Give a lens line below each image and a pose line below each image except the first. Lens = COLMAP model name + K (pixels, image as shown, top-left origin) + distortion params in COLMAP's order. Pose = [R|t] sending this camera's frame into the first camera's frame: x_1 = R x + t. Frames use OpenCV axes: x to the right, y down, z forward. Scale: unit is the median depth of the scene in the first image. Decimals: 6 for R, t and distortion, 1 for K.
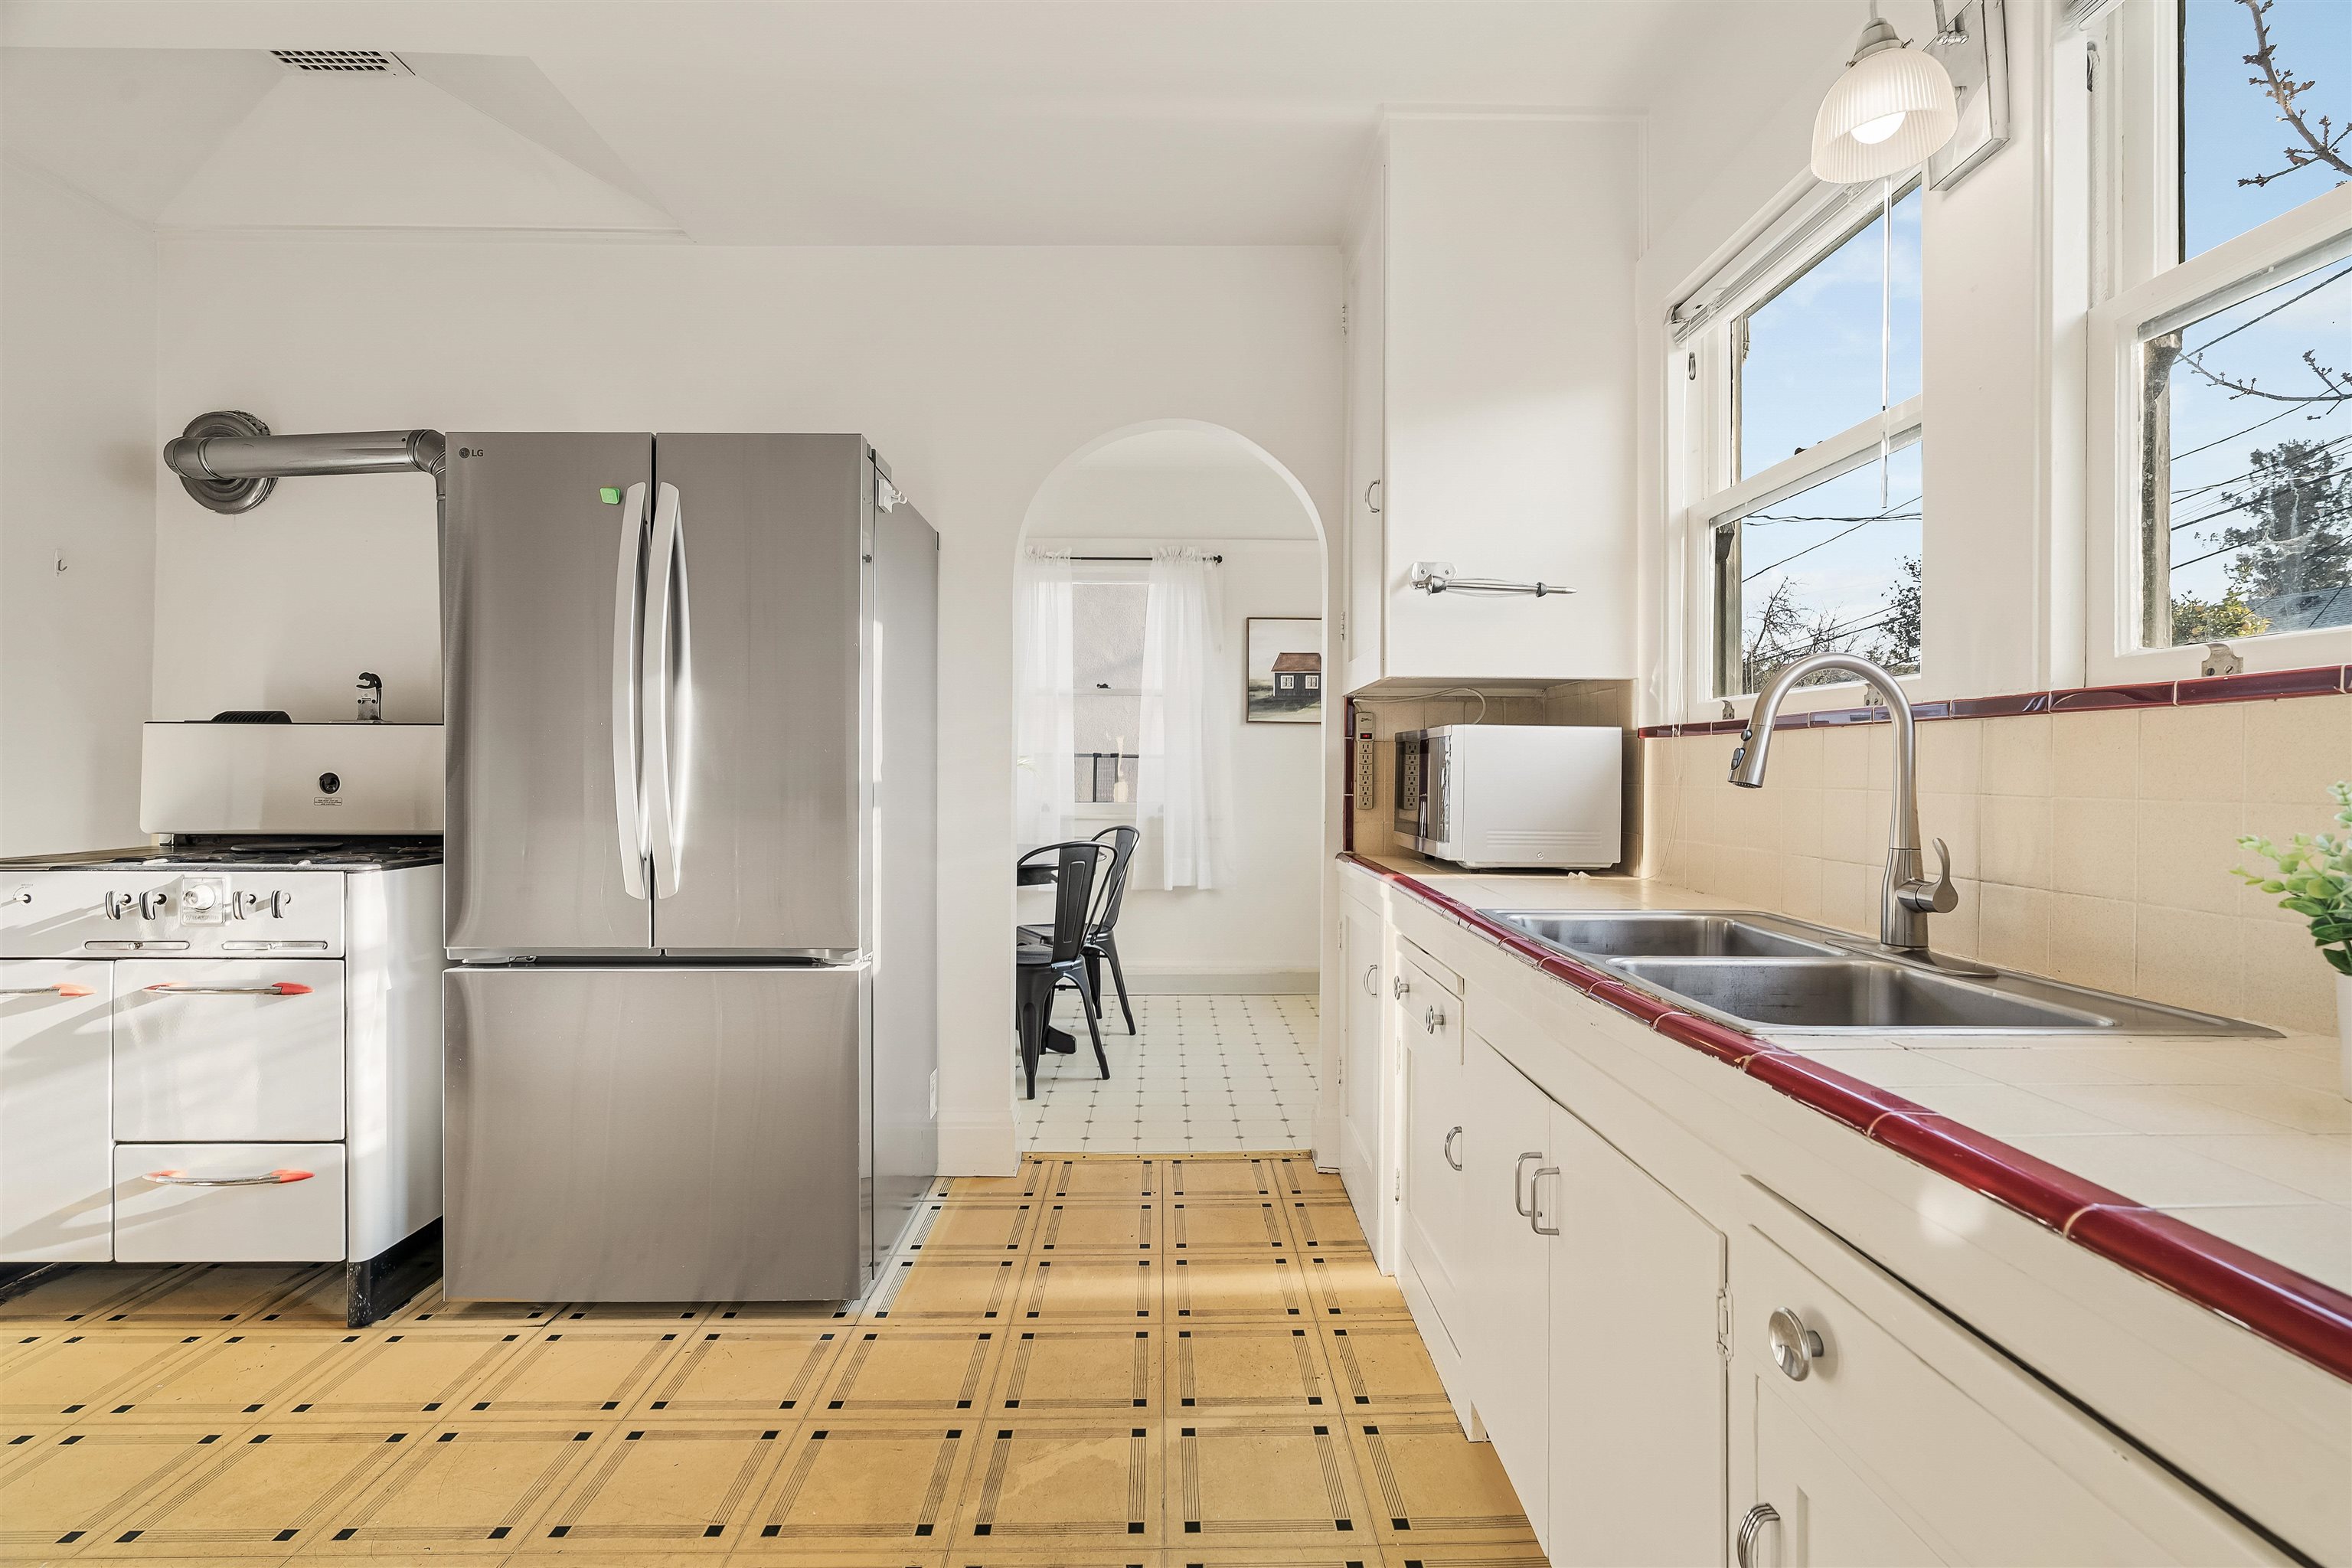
lens RADIAL K [[1069.4, 0, 1179.0], [0, 1069.4, 776.8], [0, 0, 1]] dist [-0.007648, 0.003234]
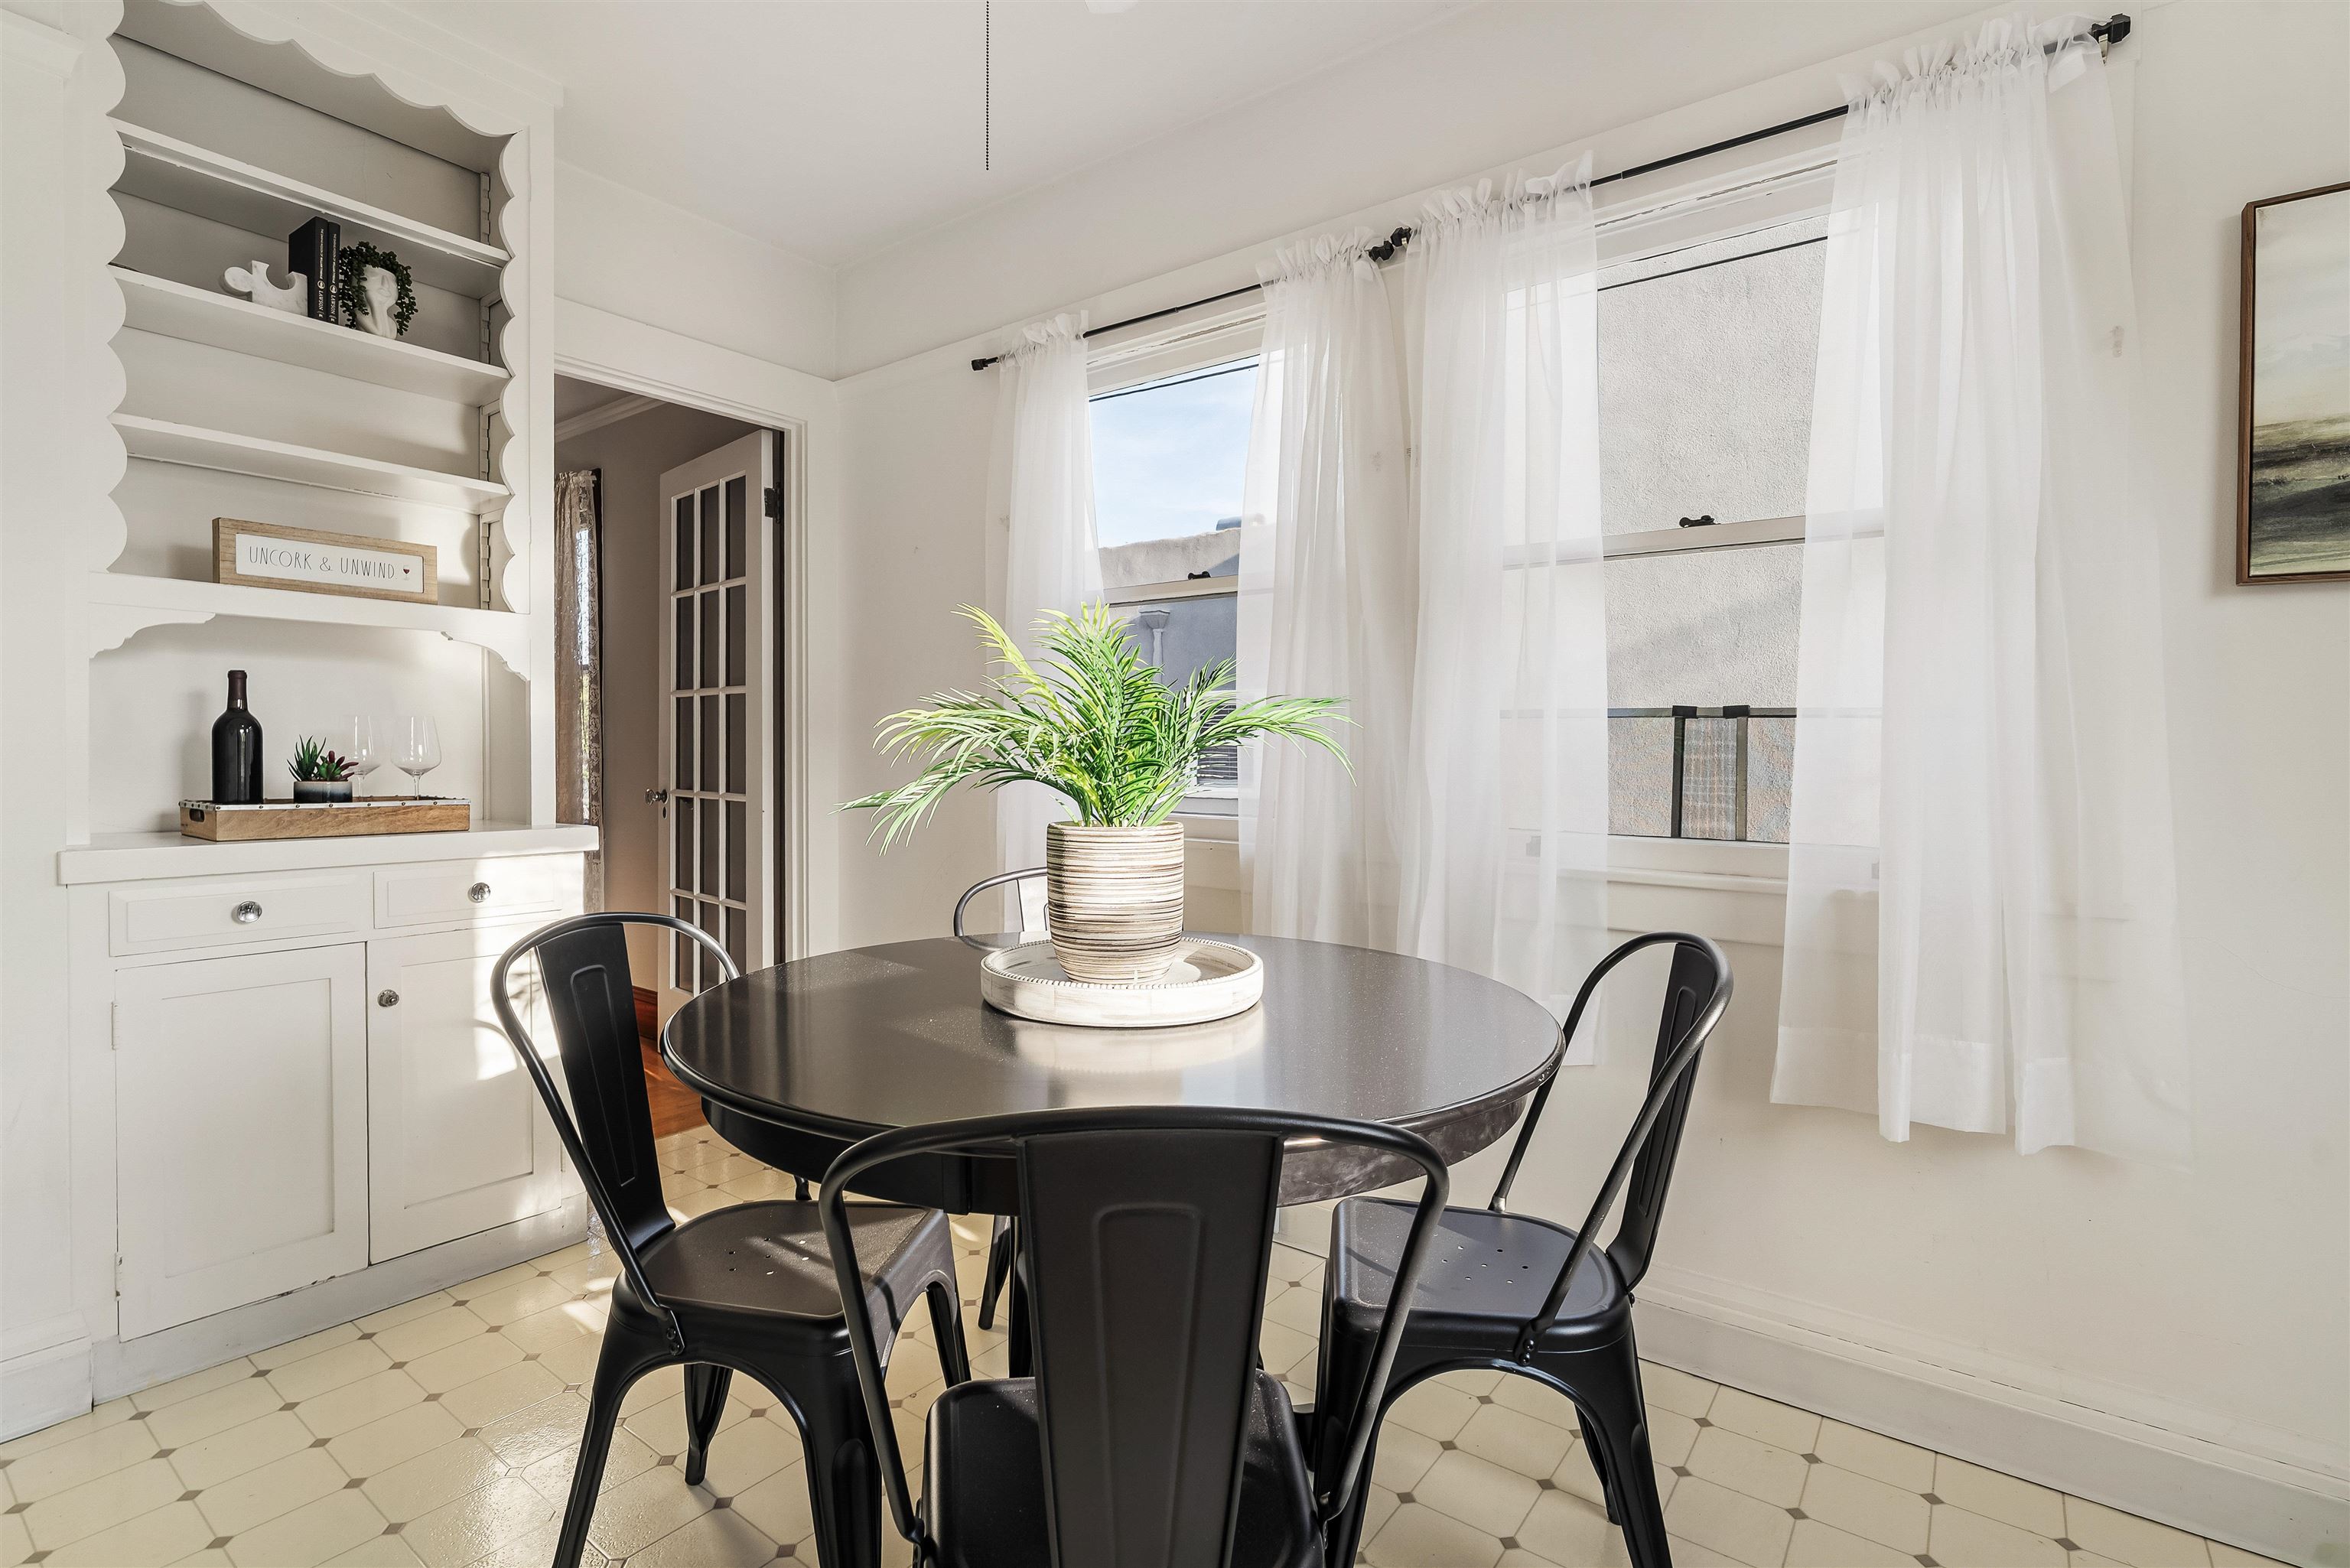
lens RADIAL K [[1068.5, 0, 1180.0], [0, 1068.5, 765.5], [0, 0, 1]] dist [-0.007648, 0.003234]
pose [[0.786114, 0.006521, -0.618048, 0.017070], [-0.001657, 0.999963, 0.008444, -0.004165], [0.618080, -0.005614, 0.786095, 0.613427]]
